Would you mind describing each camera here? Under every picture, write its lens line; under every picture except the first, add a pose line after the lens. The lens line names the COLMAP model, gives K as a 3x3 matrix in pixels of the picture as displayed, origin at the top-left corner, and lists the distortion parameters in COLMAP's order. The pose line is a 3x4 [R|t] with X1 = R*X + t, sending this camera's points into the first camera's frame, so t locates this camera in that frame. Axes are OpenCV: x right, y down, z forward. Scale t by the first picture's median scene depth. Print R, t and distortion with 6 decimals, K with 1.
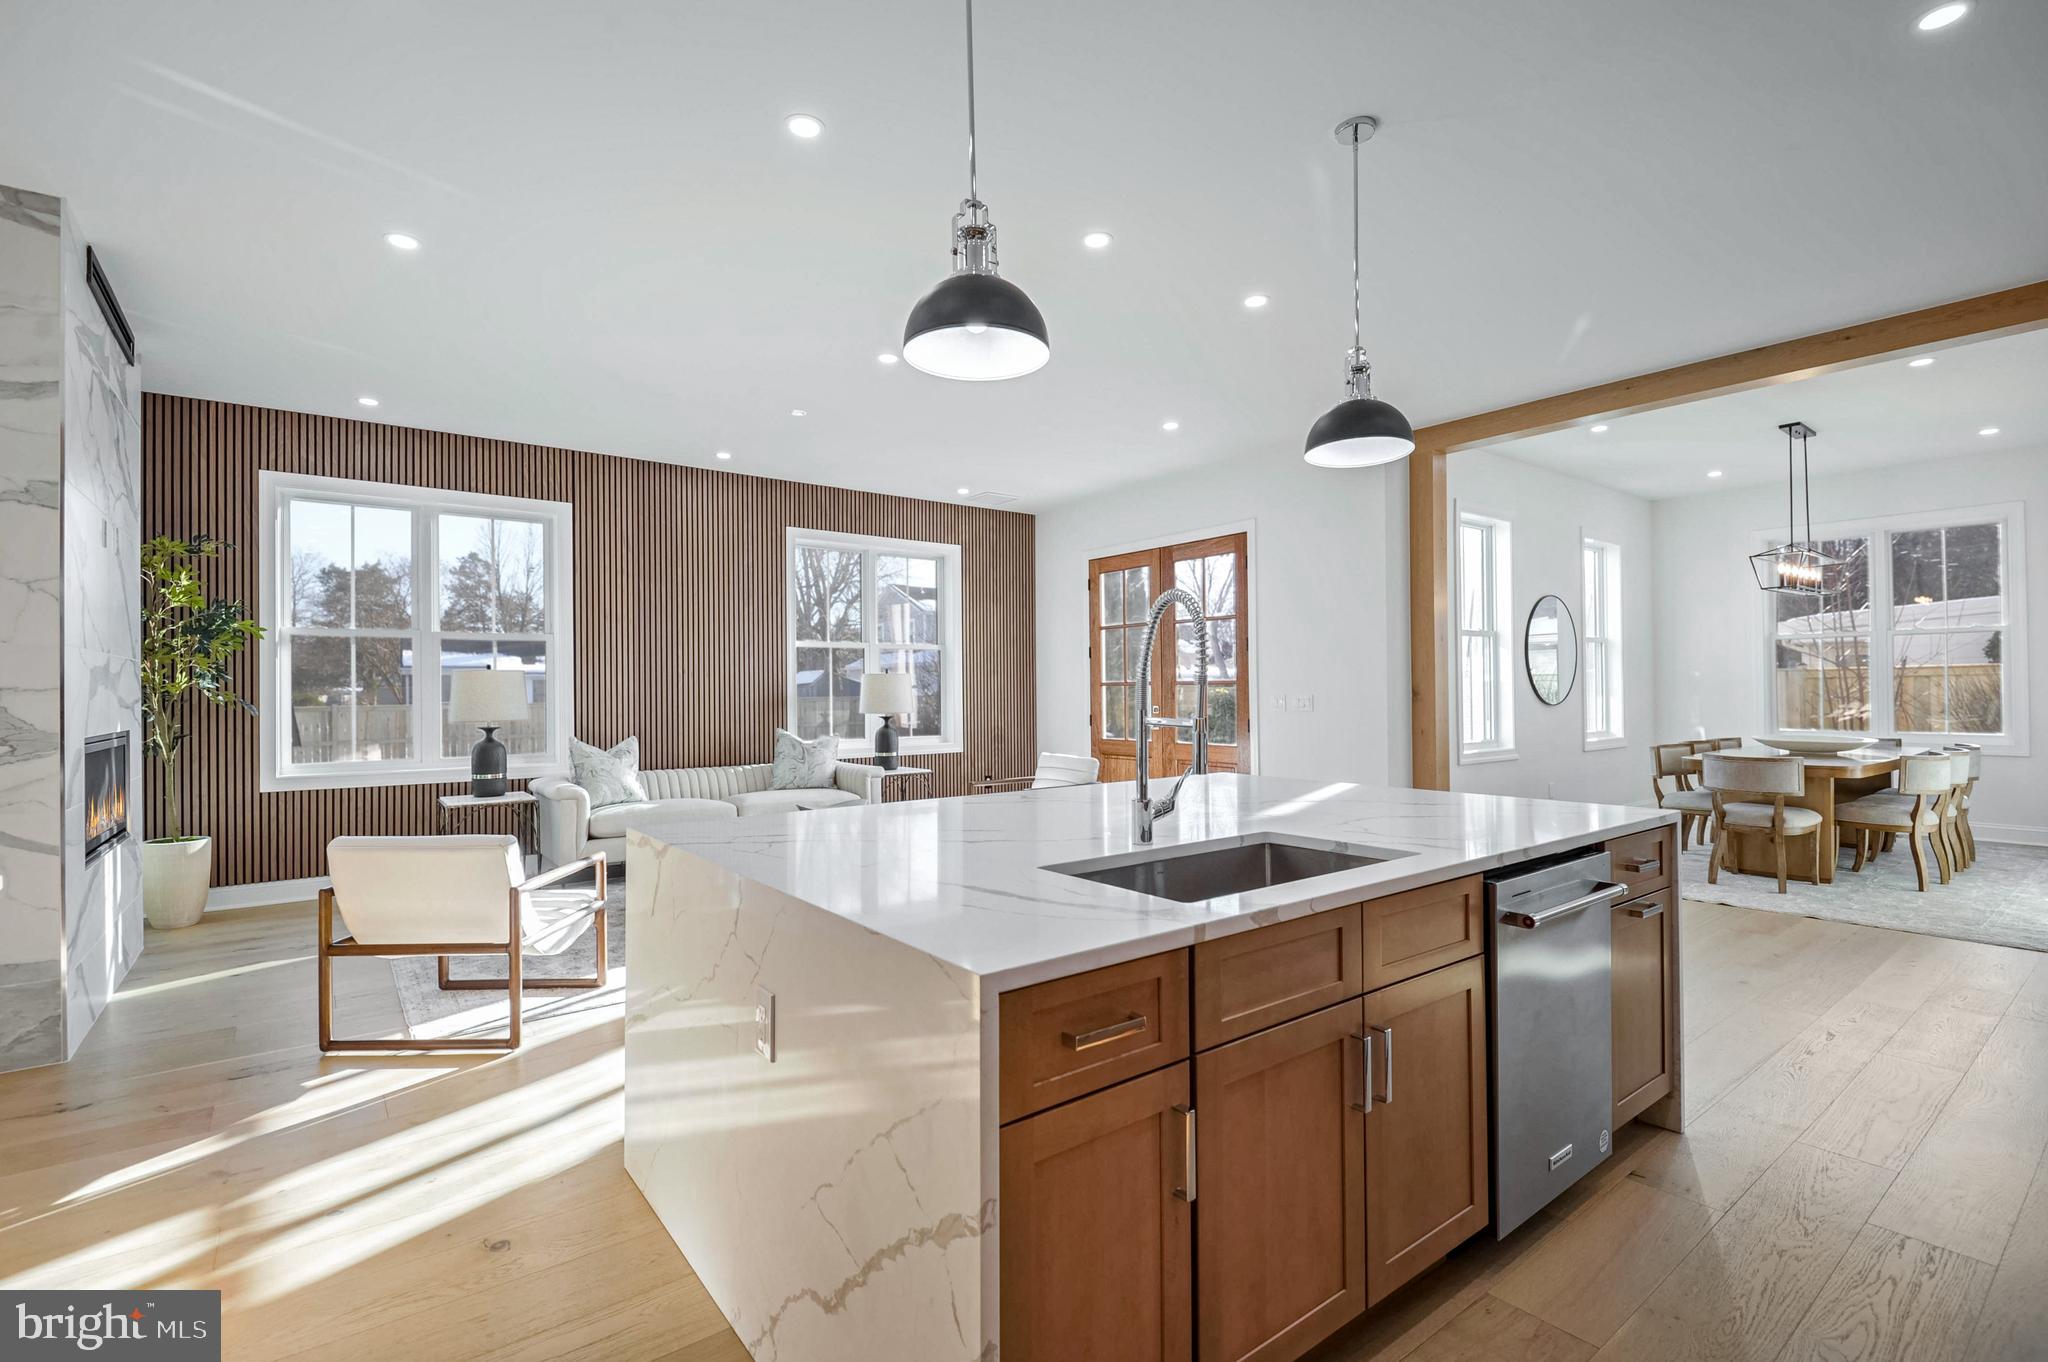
lens RADIAL K [[951.2, 0, 996.0], [0, 951.2, 679.8], [0, 0, 1]] dist [0.019690, -0.019201]
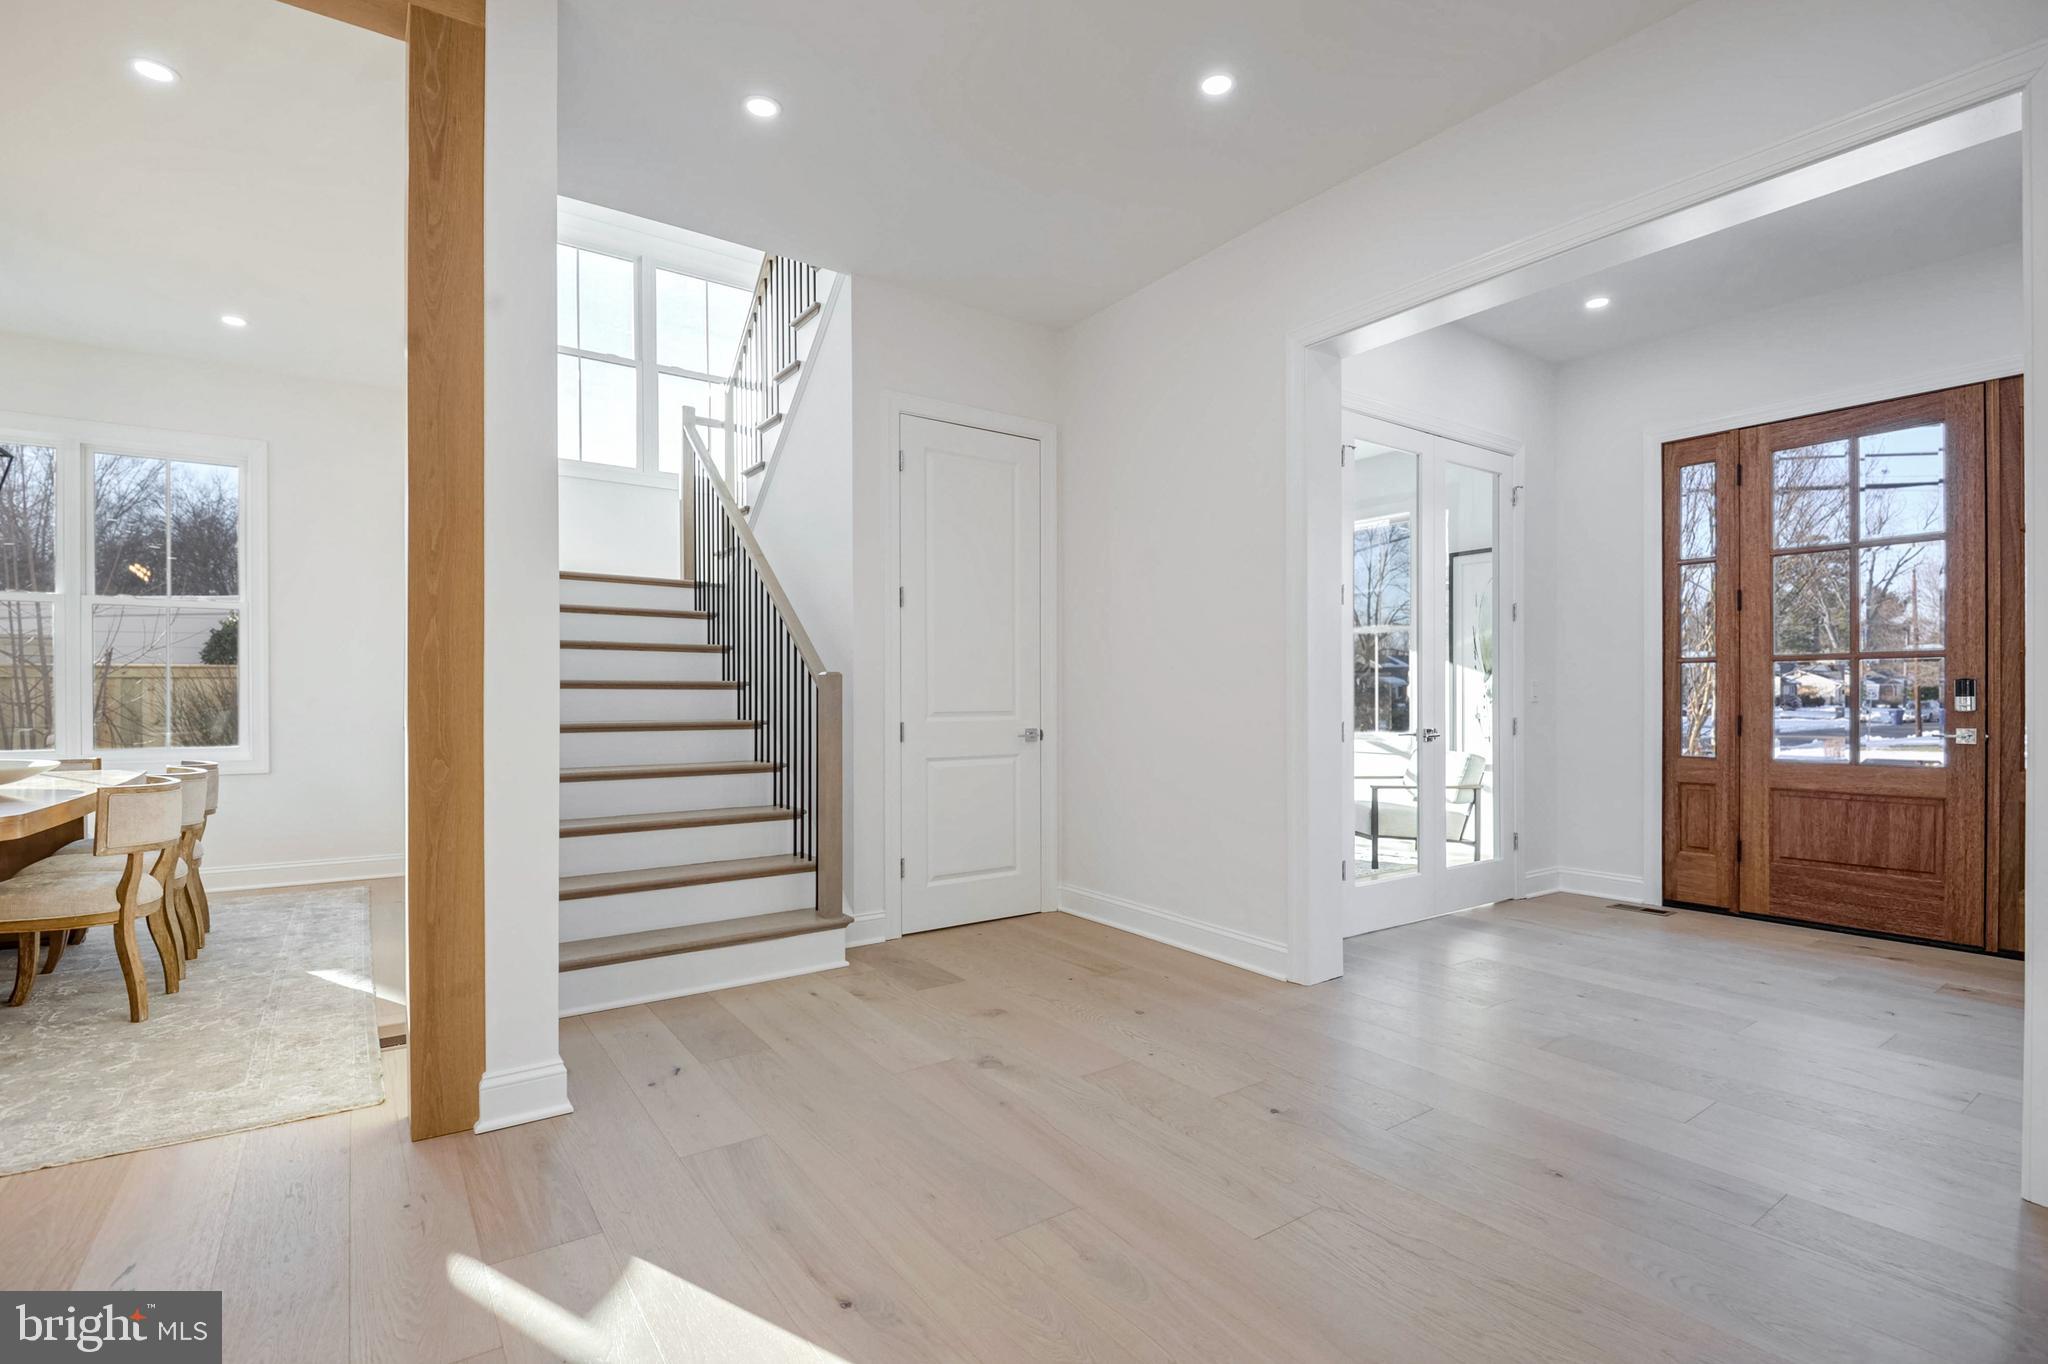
lens RADIAL K [[957.3, 0, 1028.6], [0, 957.3, 702.5], [0, 0, 1]] dist [0.023637, -0.019358]
pose [[0.046209, 0.007666, 0.998902, 0.366393], [-0.006652, 0.999951, -0.007366, 0.027274], [-0.998910, -0.006304, 0.046258, 0.383881]]
